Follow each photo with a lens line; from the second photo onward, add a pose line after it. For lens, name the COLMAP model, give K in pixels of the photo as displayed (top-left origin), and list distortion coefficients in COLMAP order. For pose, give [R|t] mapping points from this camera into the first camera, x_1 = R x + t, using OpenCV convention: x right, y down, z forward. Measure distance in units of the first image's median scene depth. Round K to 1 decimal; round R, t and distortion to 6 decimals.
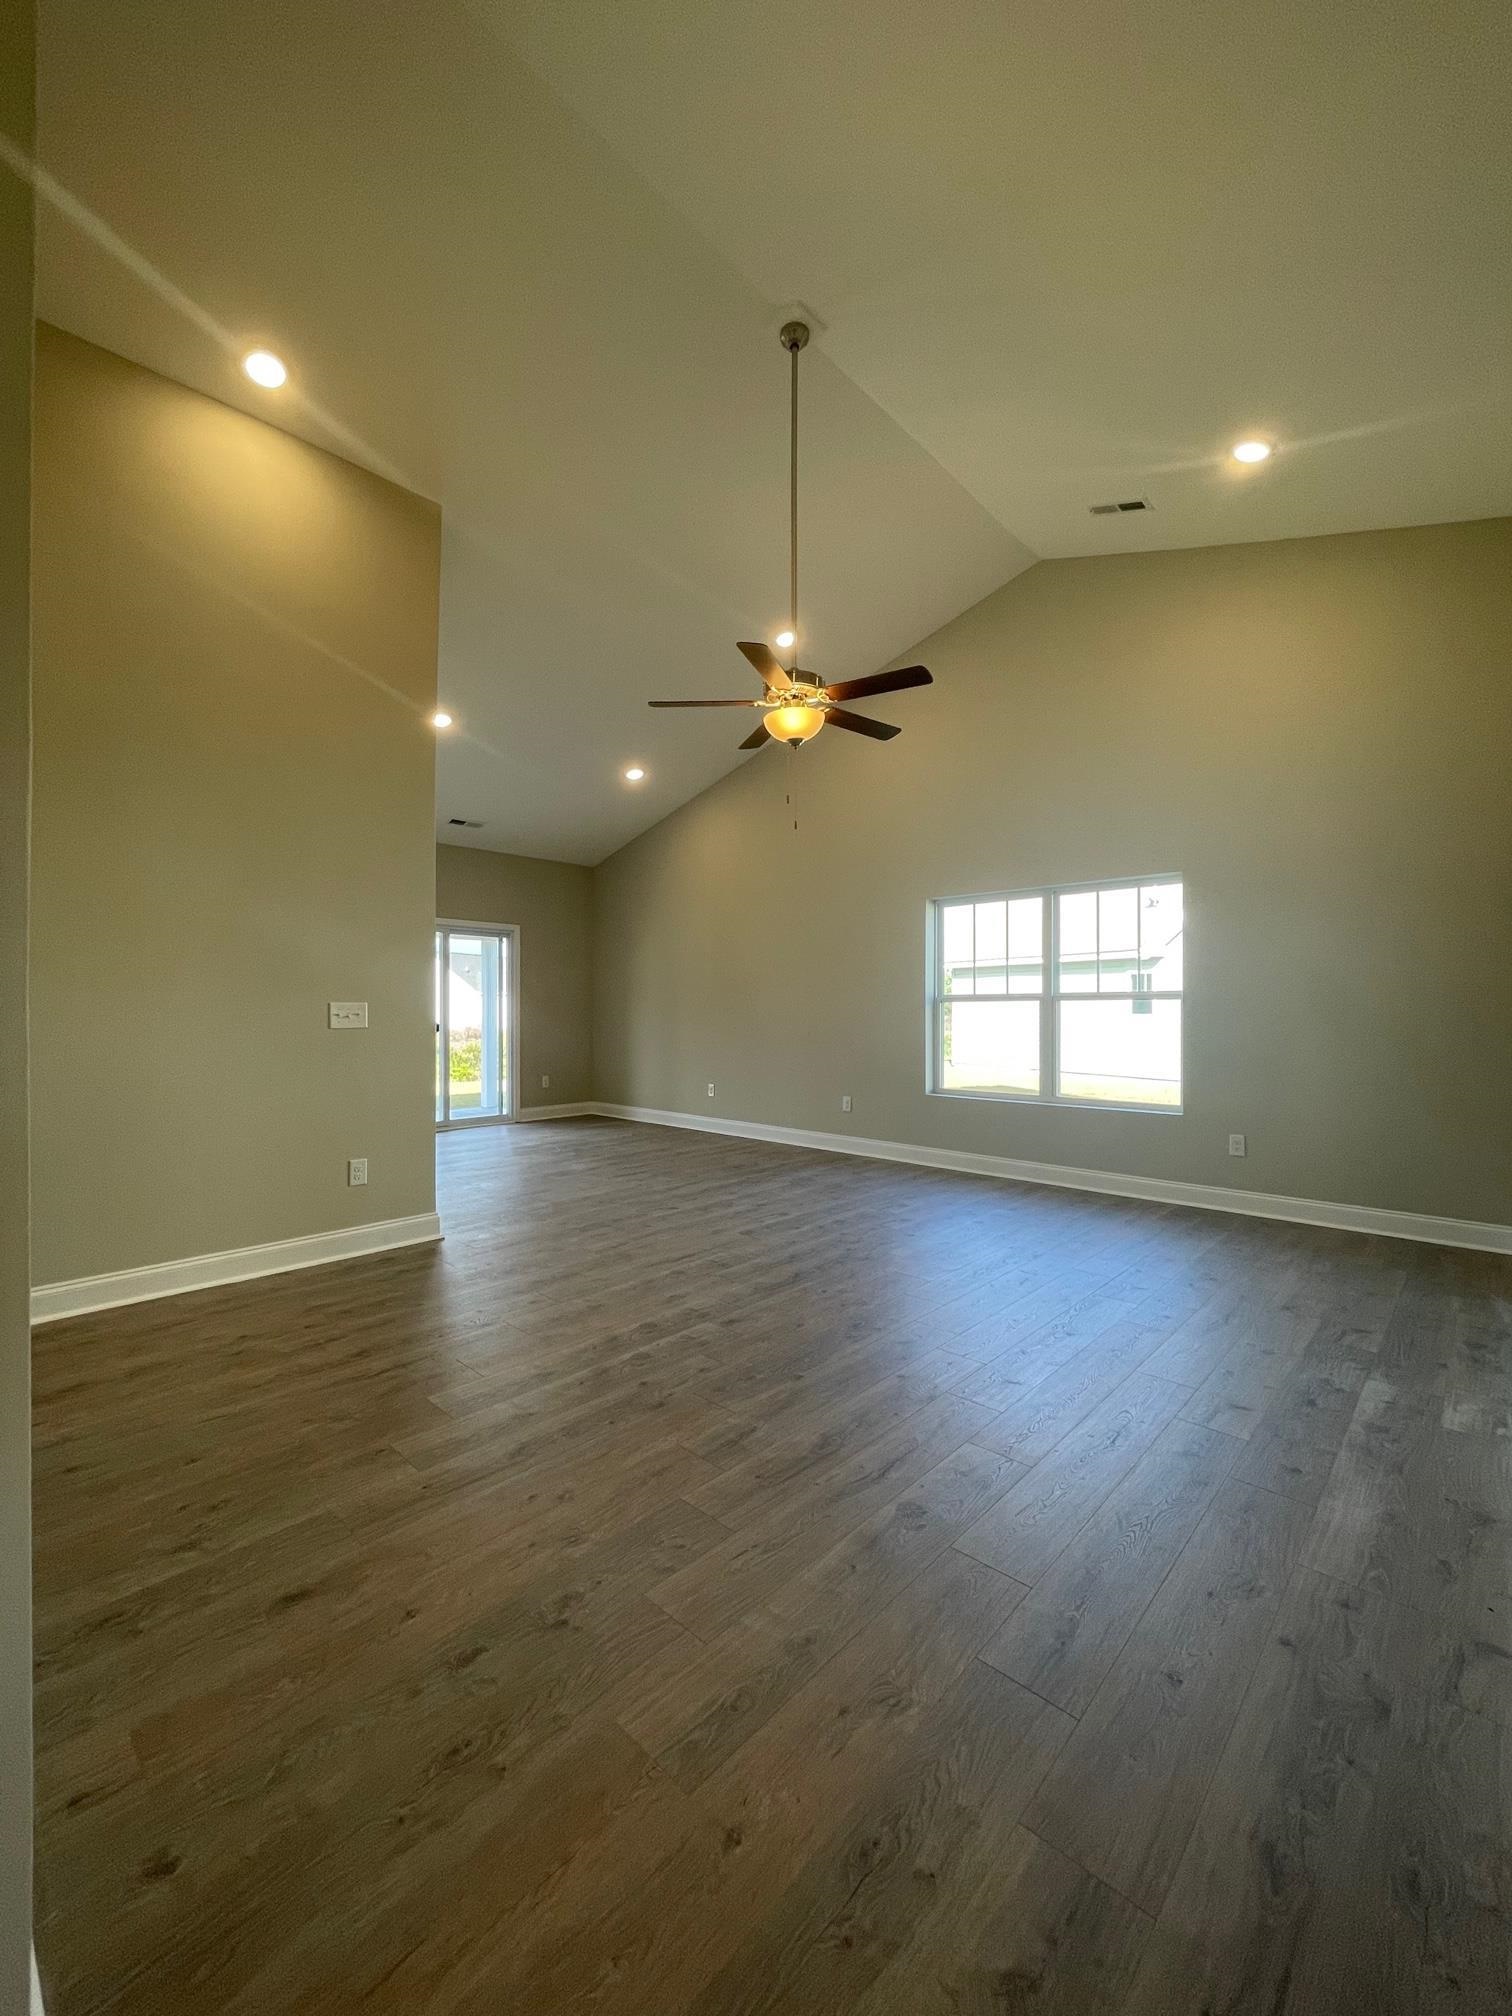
lens RADIAL K [[811.2, 0, 756.0], [0, 811.2, 1008.0], [0, 0, 1]] dist [-0.001750, 0.005245]
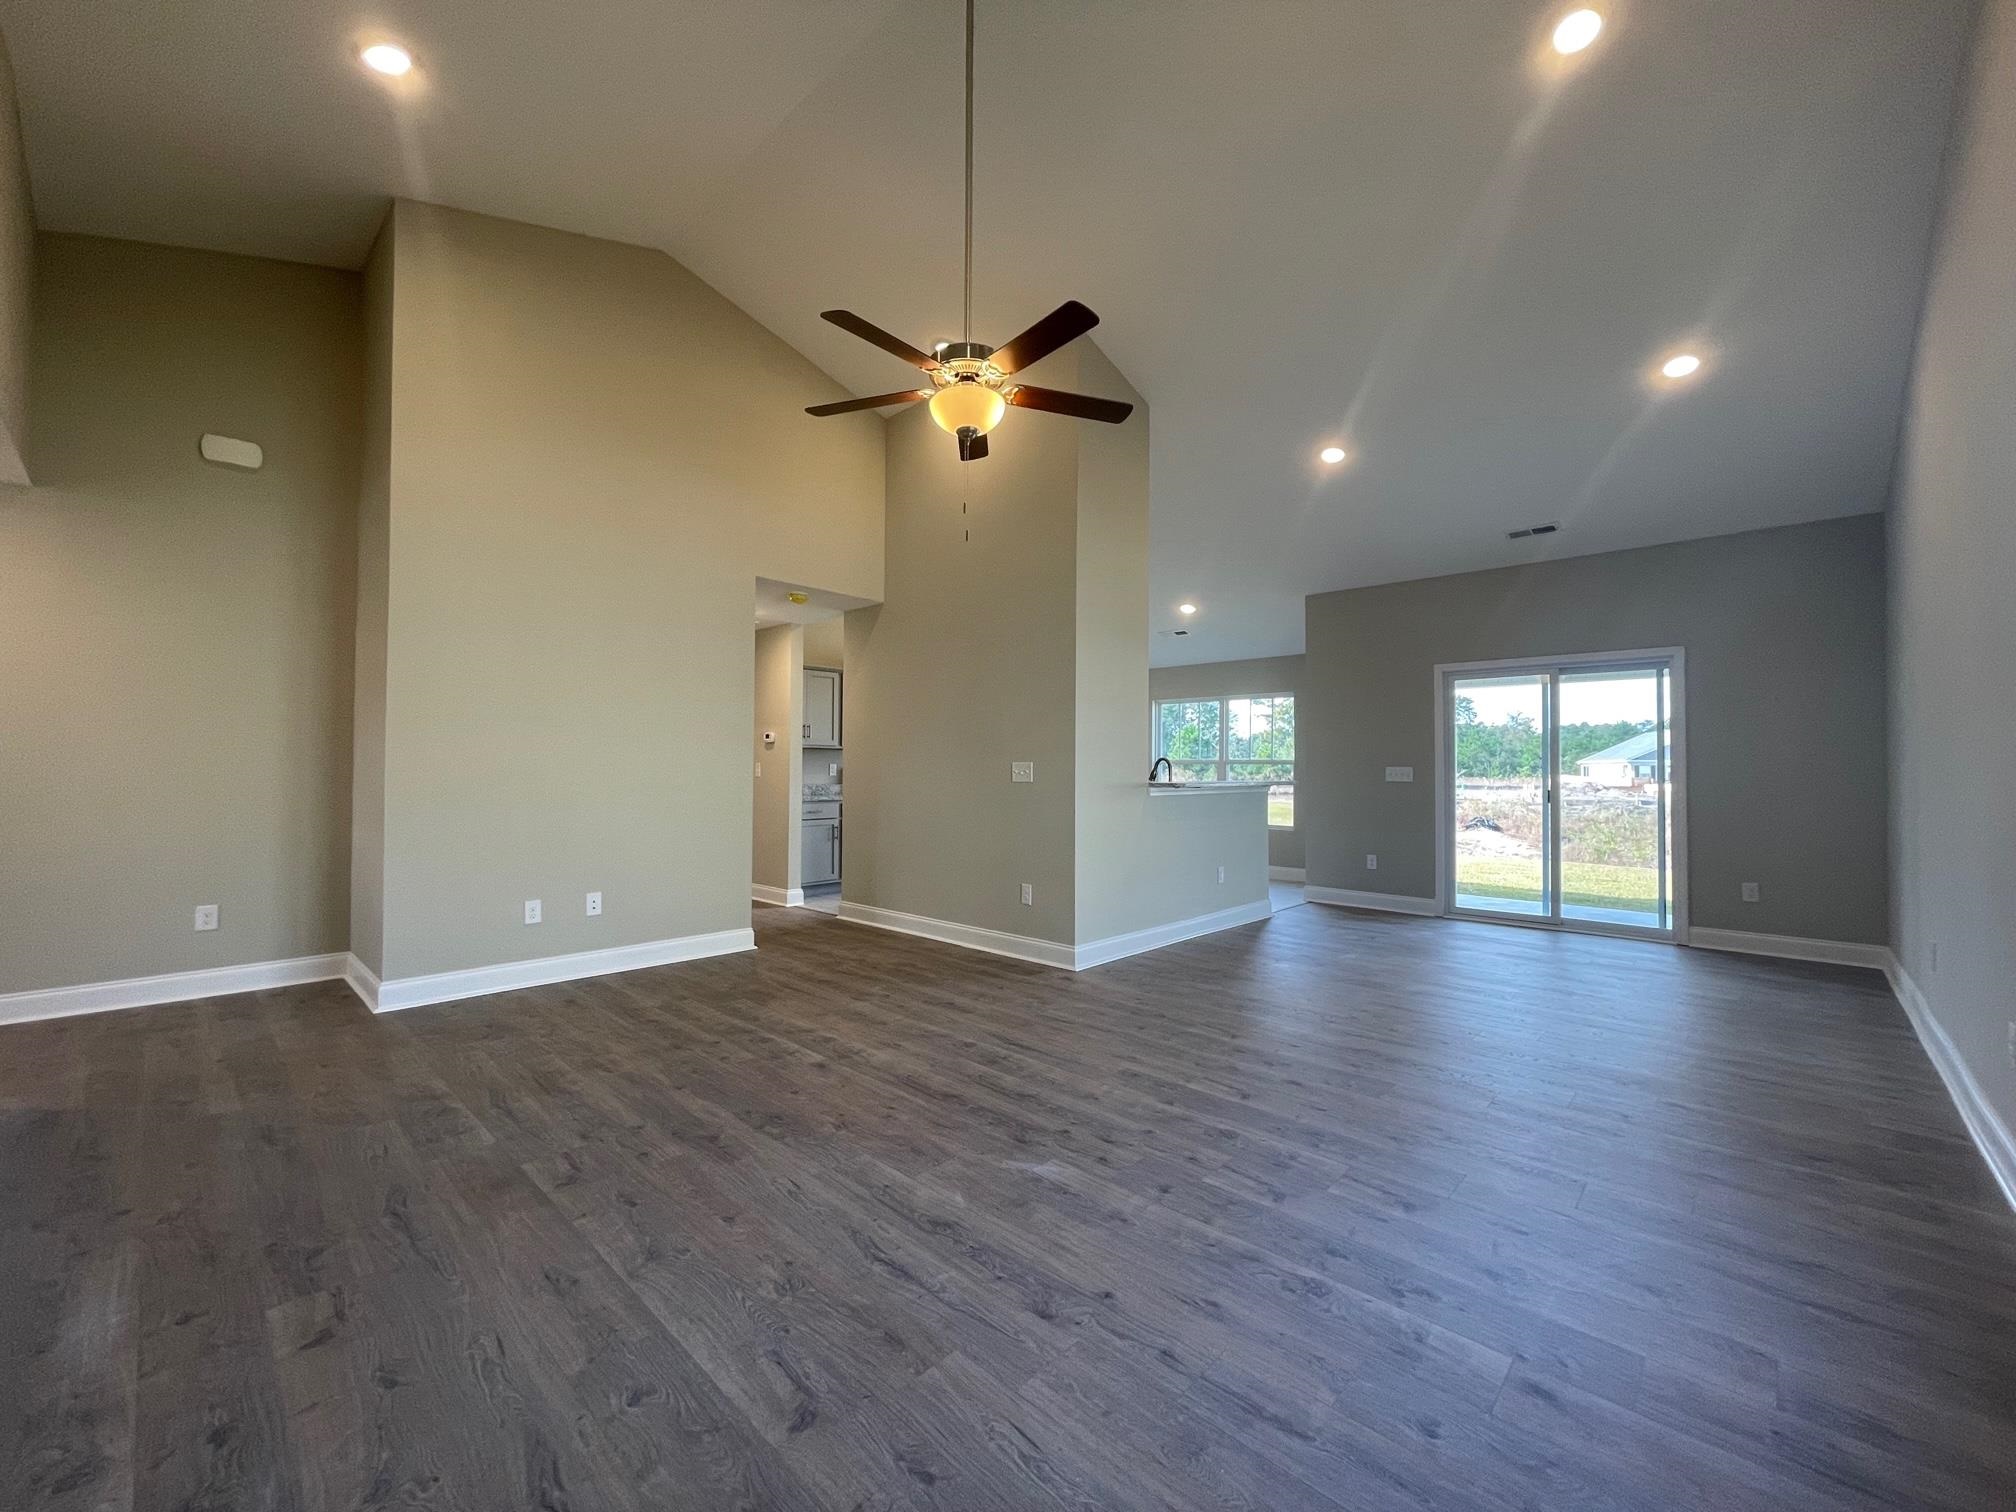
lens RADIAL K [[811.2, 0, 1008.0], [0, 811.2, 756.0], [0, 0, 1]] dist [-0.001750, 0.005245]
pose [[-0.006022, -0.013827, -0.999886, 0.861810], [-0.007431, 0.999877, -0.013782, 0.001073], [0.999954, 0.007347, -0.006124, 1.056223]]
